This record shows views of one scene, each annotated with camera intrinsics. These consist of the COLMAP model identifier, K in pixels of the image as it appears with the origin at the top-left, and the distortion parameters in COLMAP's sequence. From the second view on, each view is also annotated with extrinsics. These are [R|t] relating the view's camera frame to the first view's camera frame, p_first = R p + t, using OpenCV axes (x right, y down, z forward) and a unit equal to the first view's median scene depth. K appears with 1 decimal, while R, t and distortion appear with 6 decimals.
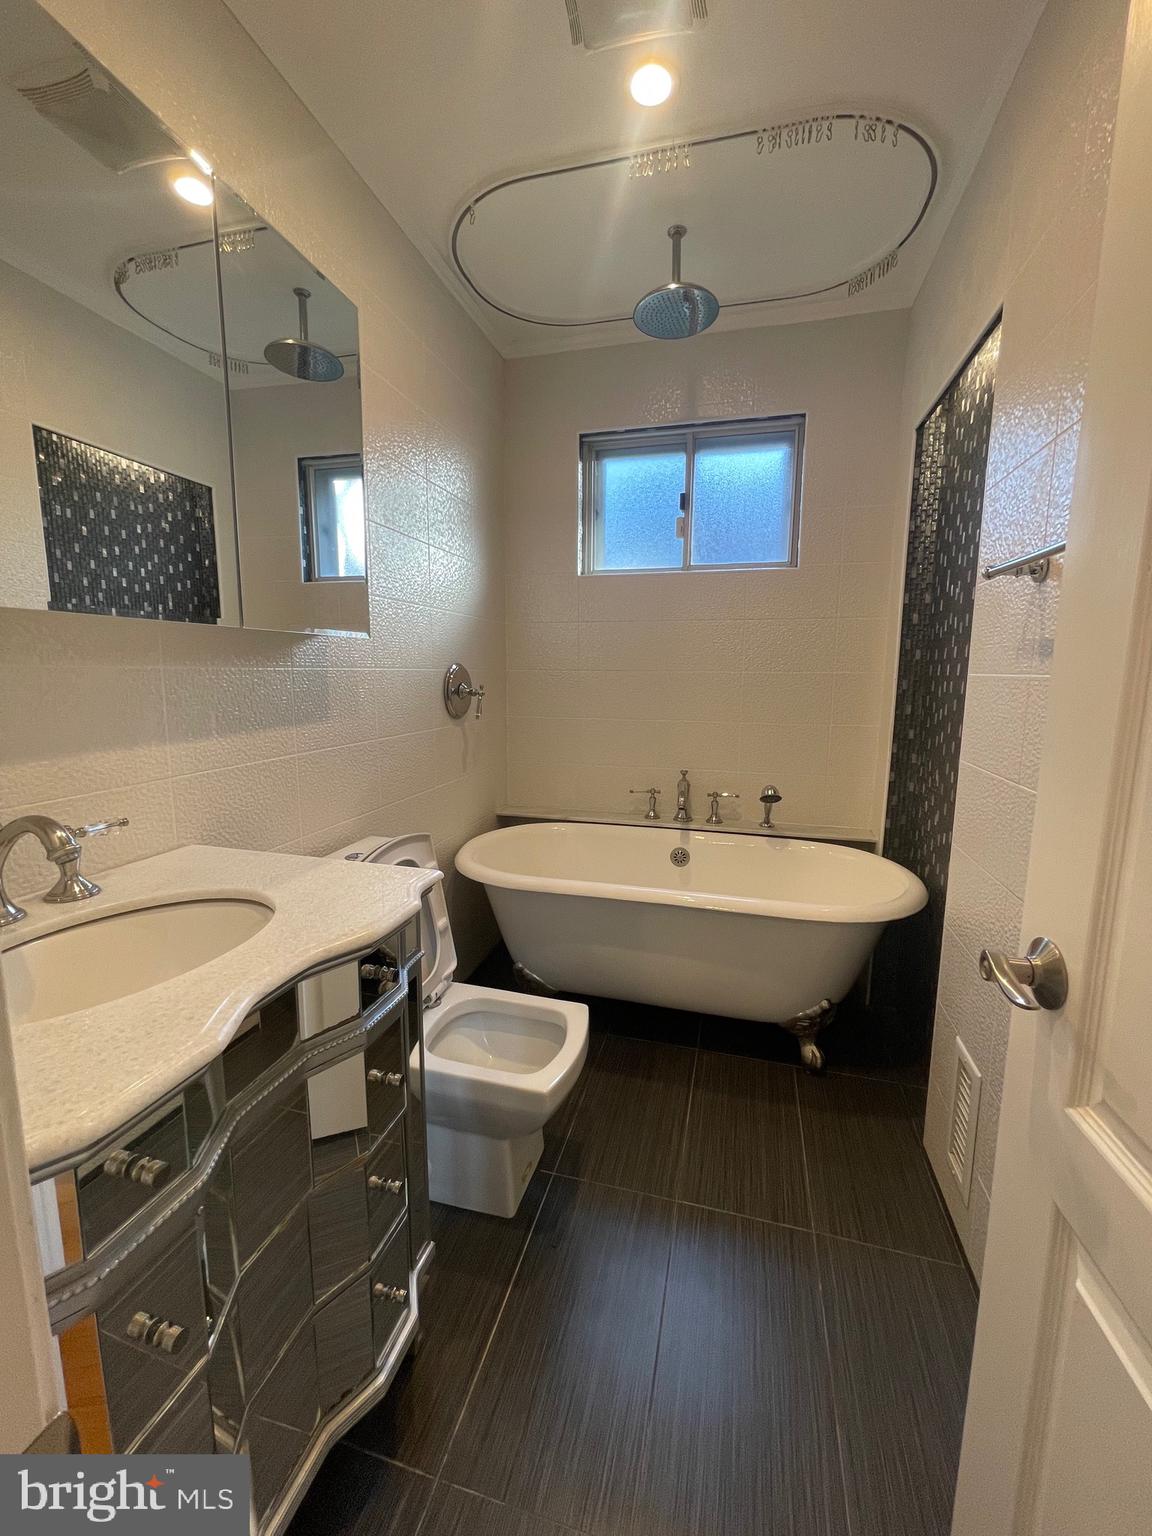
lens RADIAL K [[620.1, 0, 576.8], [0, 620.1, 758.9], [0, 0, 1]] dist [-0.003704, 0.000613]
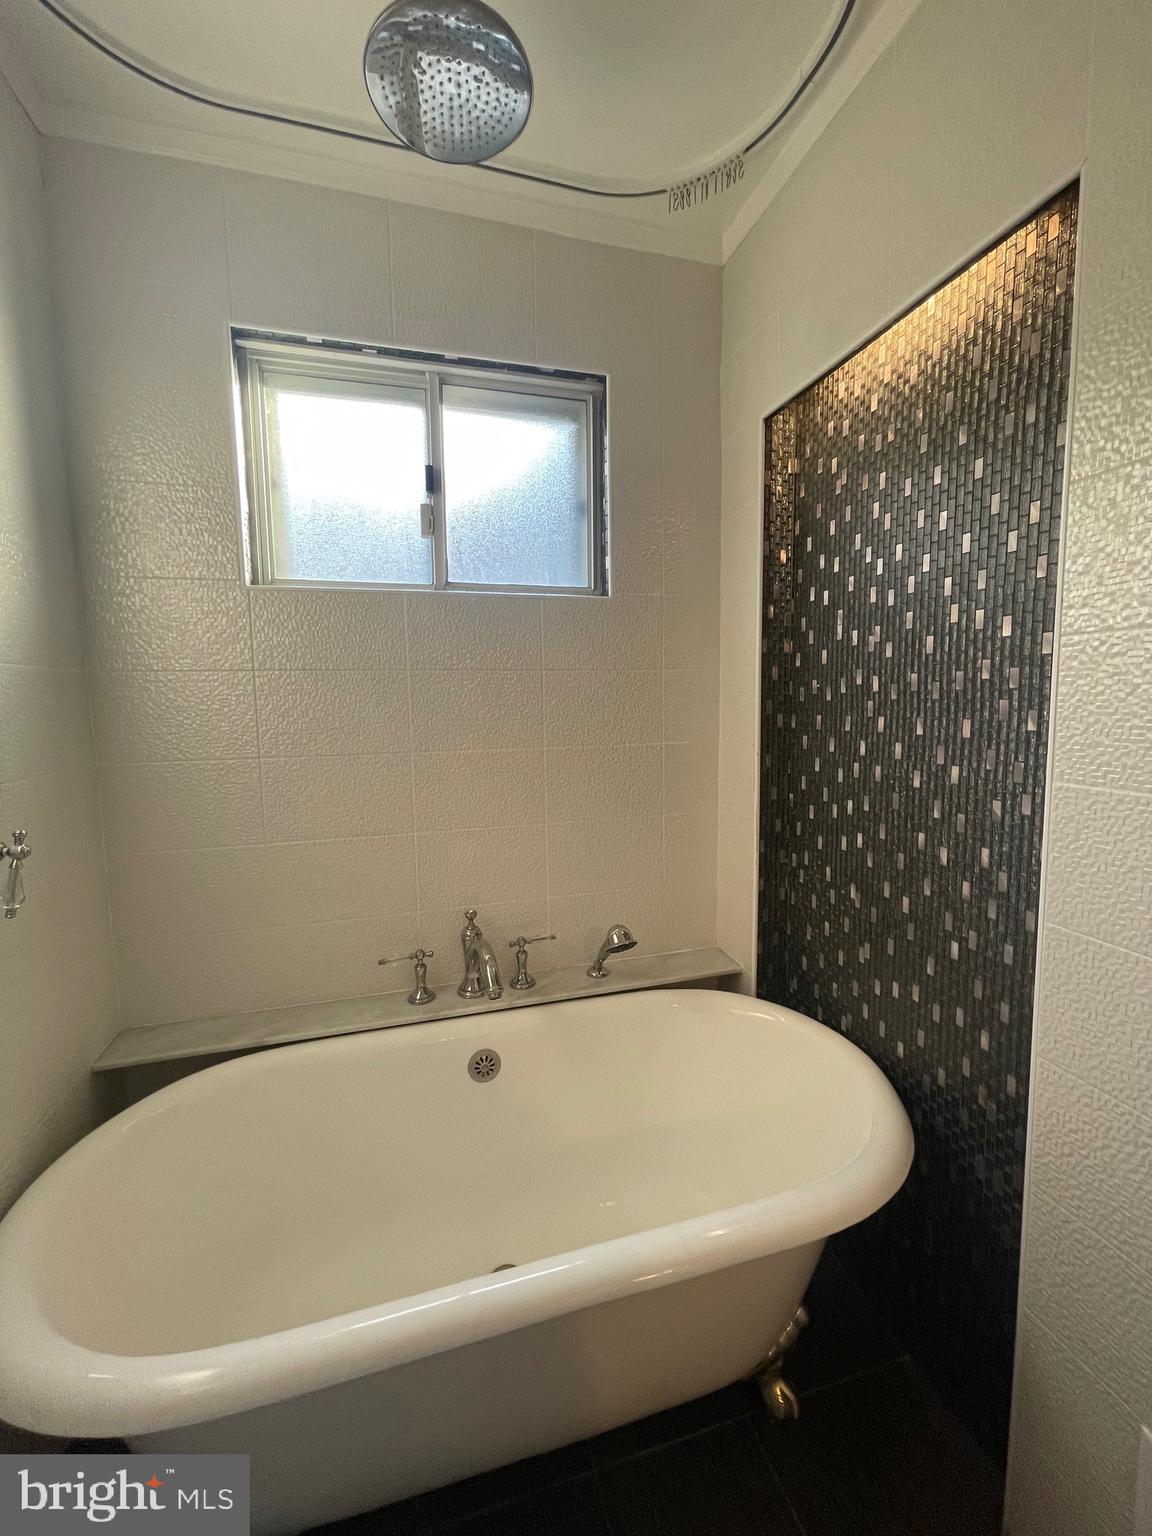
lens RADIAL K [[620.1, 0, 576.8], [0, 620.1, 758.9], [0, 0, 1]] dist [-0.003704, 0.000613]
pose [[0.856899, -0.070341, 0.510663, -0.043901], [0.095543, 0.995154, -0.023246, -0.123013], [-0.506553, 0.068710, 0.859467, 0.464824]]
